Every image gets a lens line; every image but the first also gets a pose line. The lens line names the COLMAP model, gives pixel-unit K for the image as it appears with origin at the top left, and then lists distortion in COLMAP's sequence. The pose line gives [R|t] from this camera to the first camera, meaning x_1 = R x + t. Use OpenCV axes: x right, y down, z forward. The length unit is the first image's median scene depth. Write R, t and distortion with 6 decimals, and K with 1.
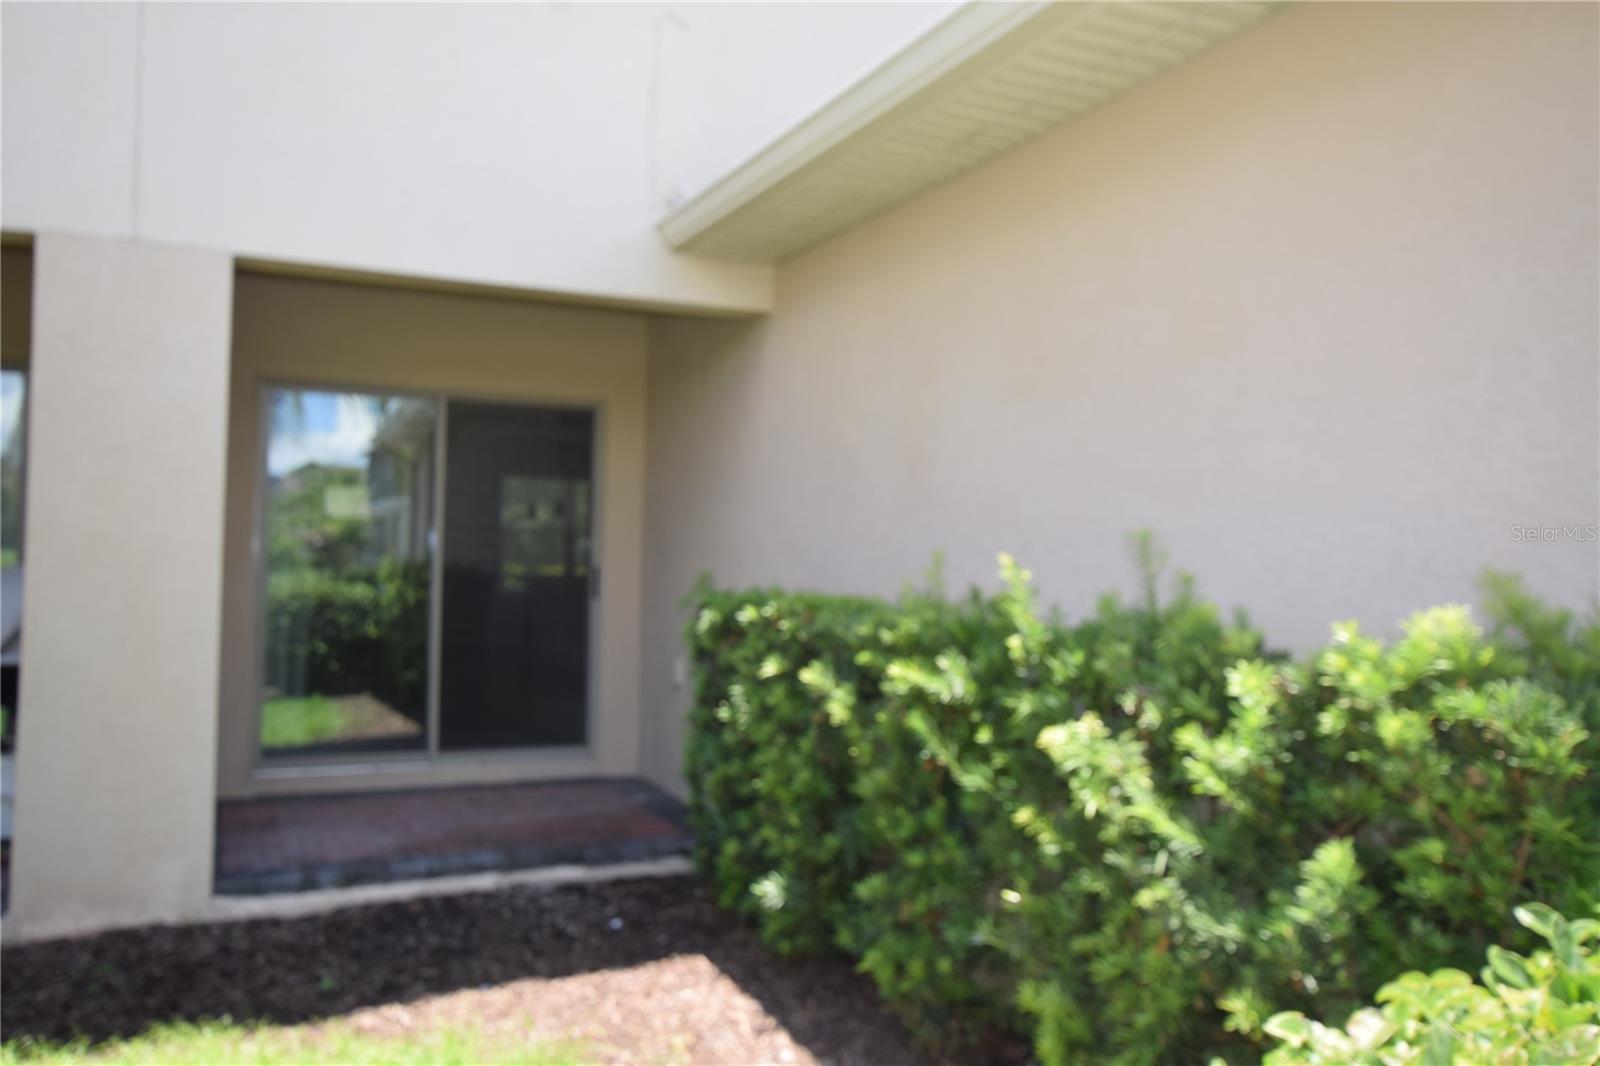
lens RADIAL K [[1347.2, 0, 798.4], [0, 1347.2, 535.9], [0, 0, 1]] dist [0.007955, 0.007390]
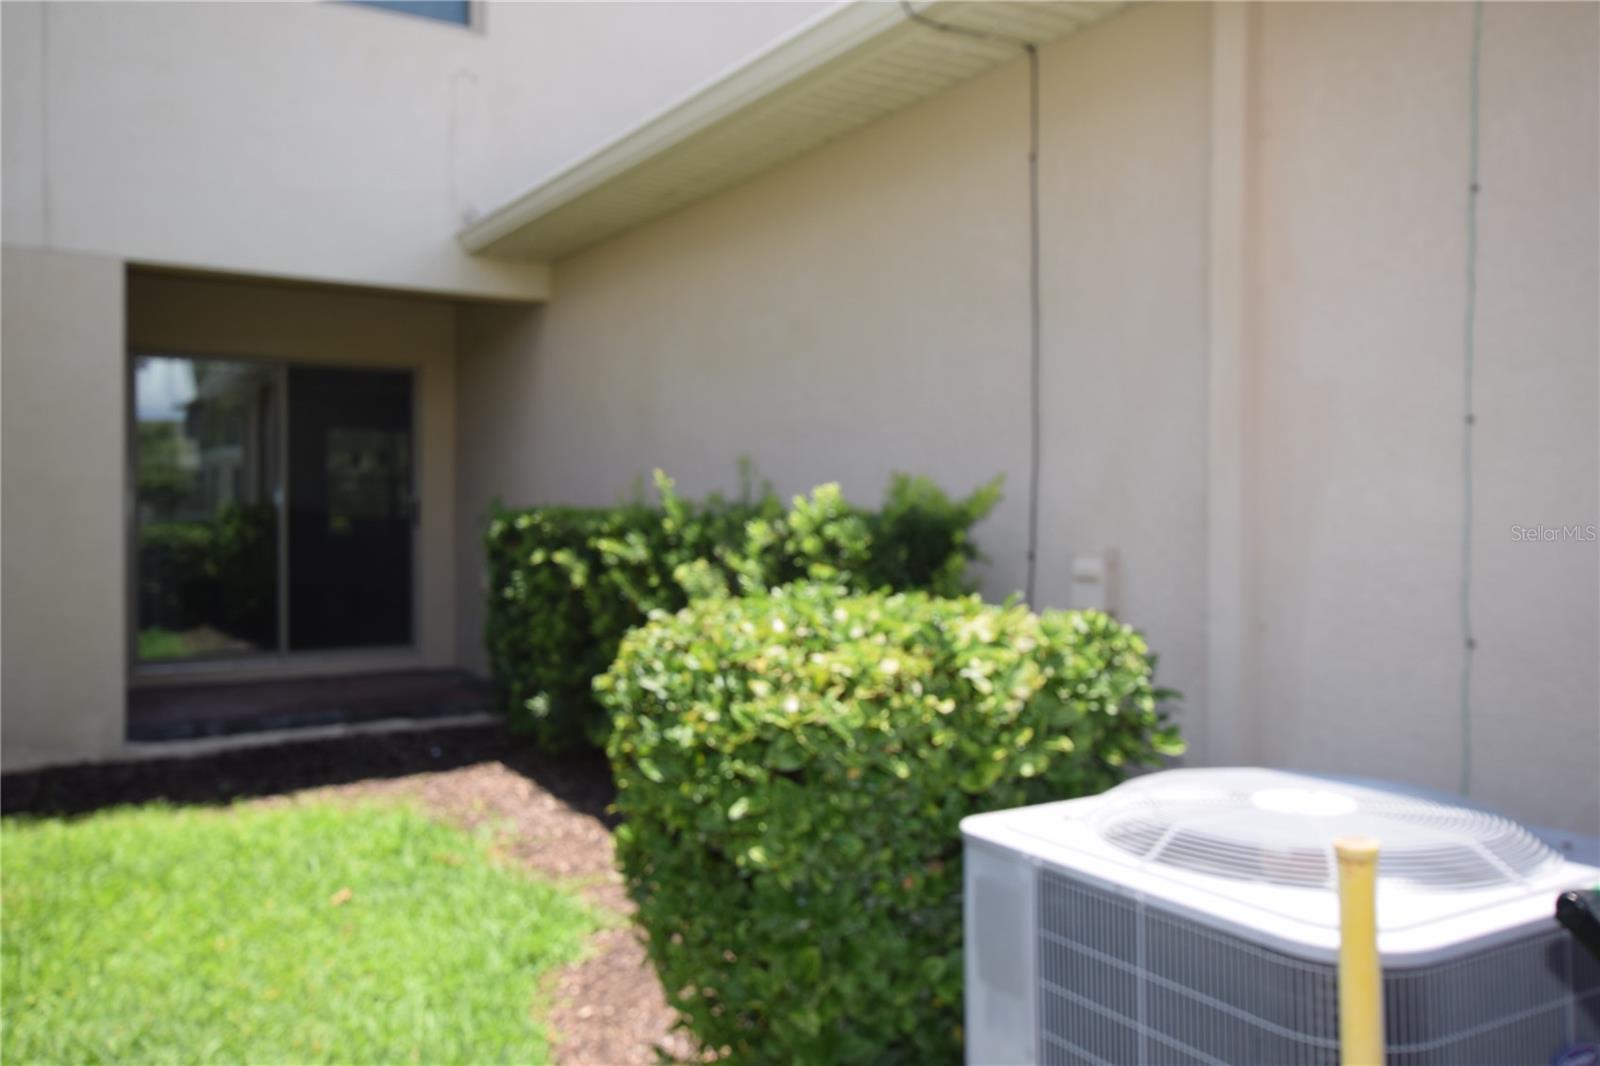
lens RADIAL K [[1347.2, 0, 803.9], [0, 1347.2, 524.5], [0, 0, 1]] dist [0.007955, 0.007390]
pose [[0.991628, -0.017727, 0.127902, 0.075964], [0.013974, 0.999447, 0.030183, 0.021390], [-0.128367, -0.028143, 0.991327, -0.470298]]
